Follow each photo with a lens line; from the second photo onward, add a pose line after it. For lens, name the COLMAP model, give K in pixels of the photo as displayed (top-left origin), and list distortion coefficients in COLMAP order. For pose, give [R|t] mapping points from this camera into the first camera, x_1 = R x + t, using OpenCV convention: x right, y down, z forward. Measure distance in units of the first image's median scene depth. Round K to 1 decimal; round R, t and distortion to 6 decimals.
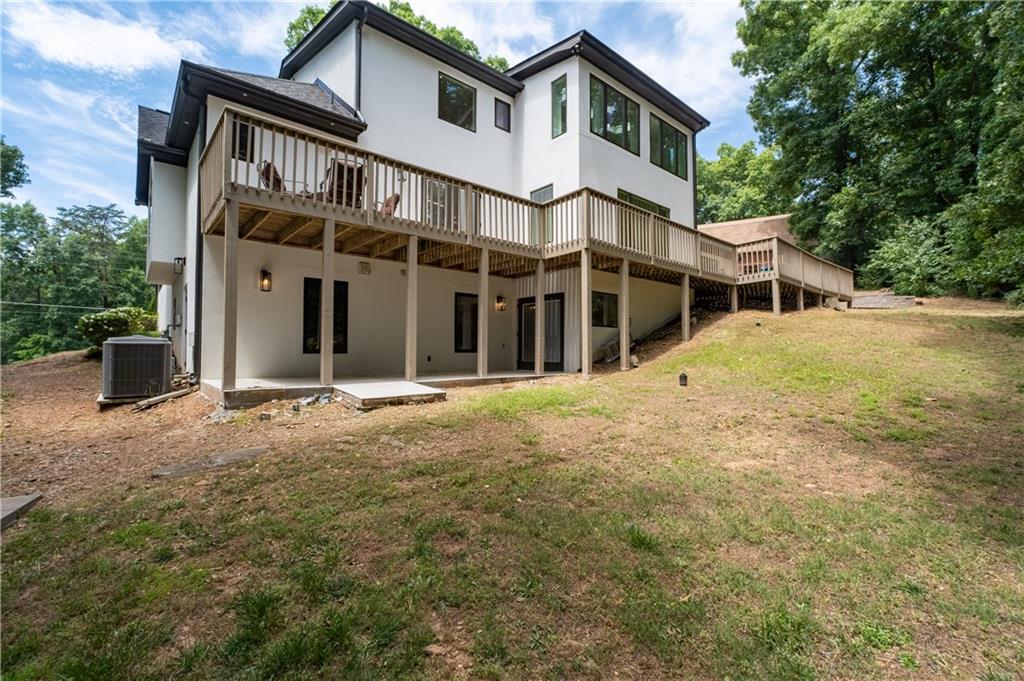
lens RADIAL K [[439.2, 0, 512.0], [0, 439.2, 340.5], [0, 0, 1]] dist [-0.000981, -0.000064]
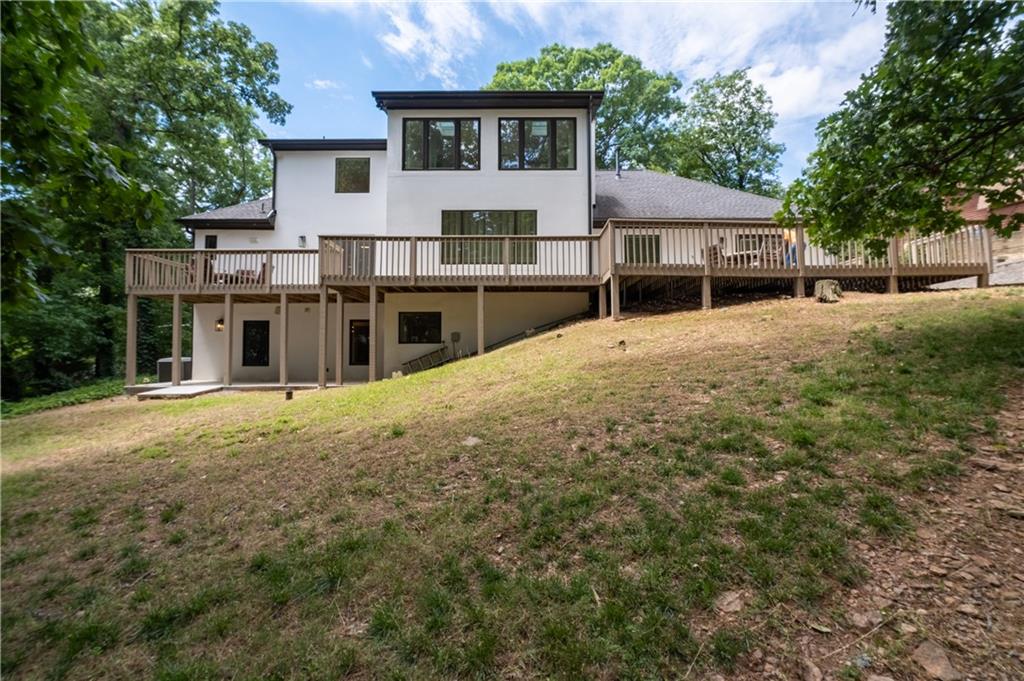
lens RADIAL K [[439.2, 0, 512.0], [0, 439.2, 340.5], [0, 0, 1]] dist [-0.000981, -0.000064]
pose [[0.746173, -0.018071, -0.665507, 1.090174], [0.023106, 0.999732, -0.001239, -0.032662], [0.665351, -0.014453, 0.746391, 0.326339]]
